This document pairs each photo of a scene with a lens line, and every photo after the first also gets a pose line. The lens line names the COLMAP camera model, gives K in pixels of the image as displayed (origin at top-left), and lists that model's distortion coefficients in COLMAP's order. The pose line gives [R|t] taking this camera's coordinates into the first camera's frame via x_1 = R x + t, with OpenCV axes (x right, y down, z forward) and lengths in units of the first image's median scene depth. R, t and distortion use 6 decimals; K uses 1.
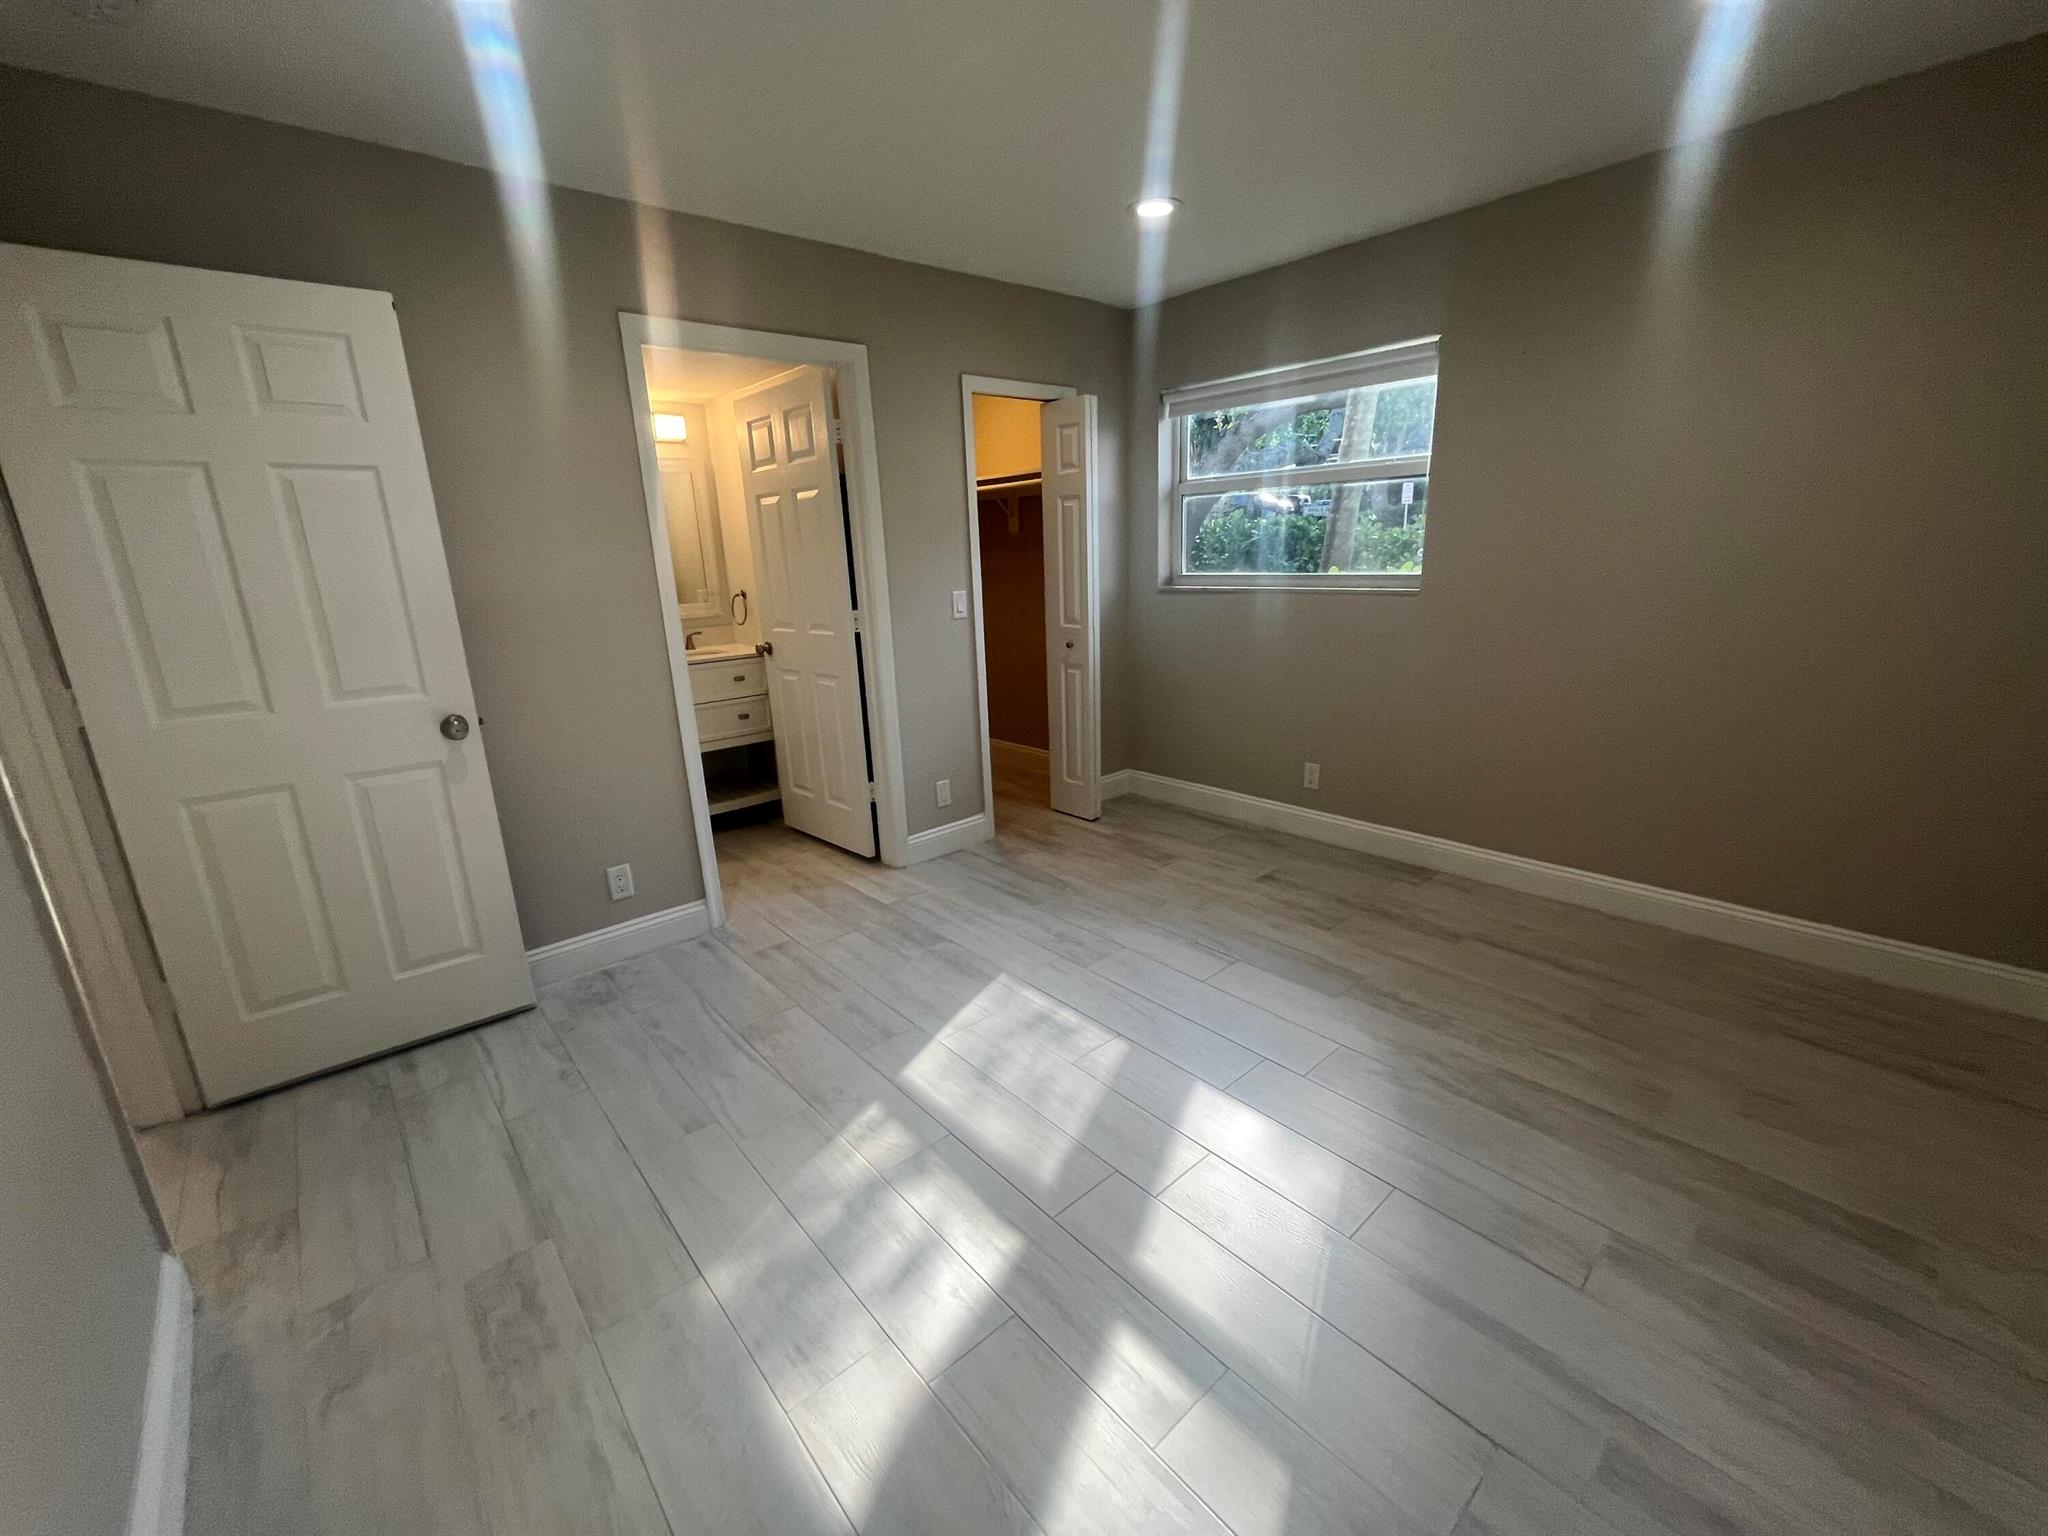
lens RADIAL K [[826.4, 0, 1014.9], [0, 826.4, 766.8], [0, 0, 1]] dist [-0.002706, 0.000086]
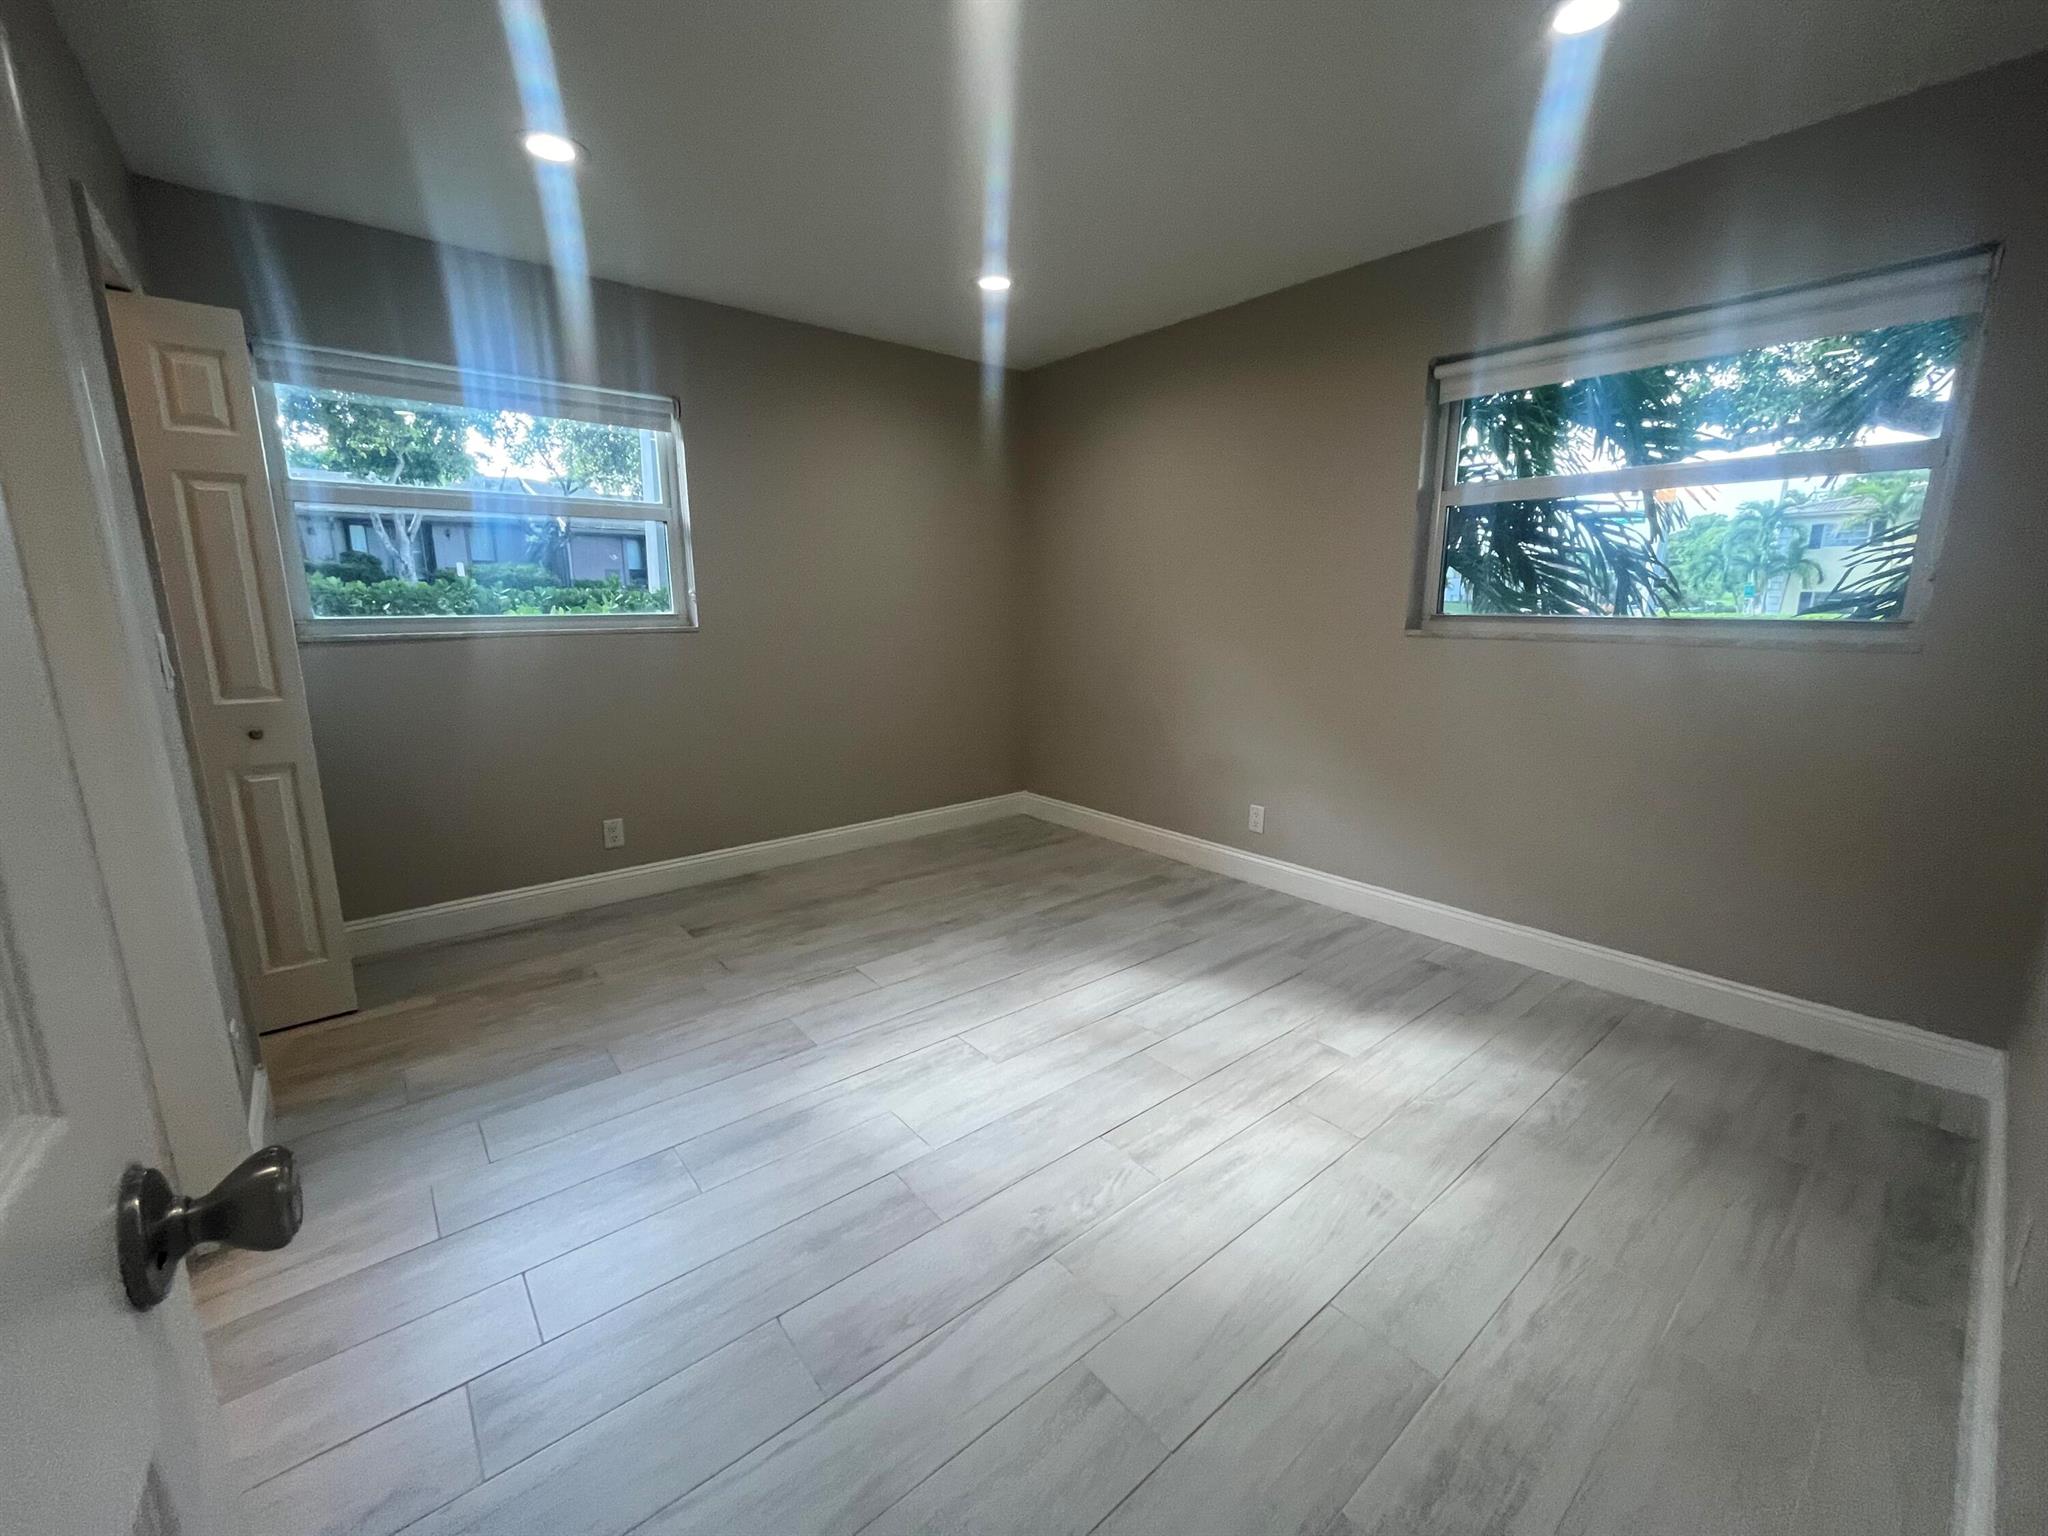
lens RADIAL K [[826.4, 0, 1029.0], [0, 826.4, 759.8], [0, 0, 1]] dist [-0.002706, 0.000086]
pose [[0.027658, -0.153664, 0.987736, -0.632313], [0.260433, 0.955097, 0.141294, -0.092609], [-0.965096, 0.253331, 0.066435, 0.584016]]
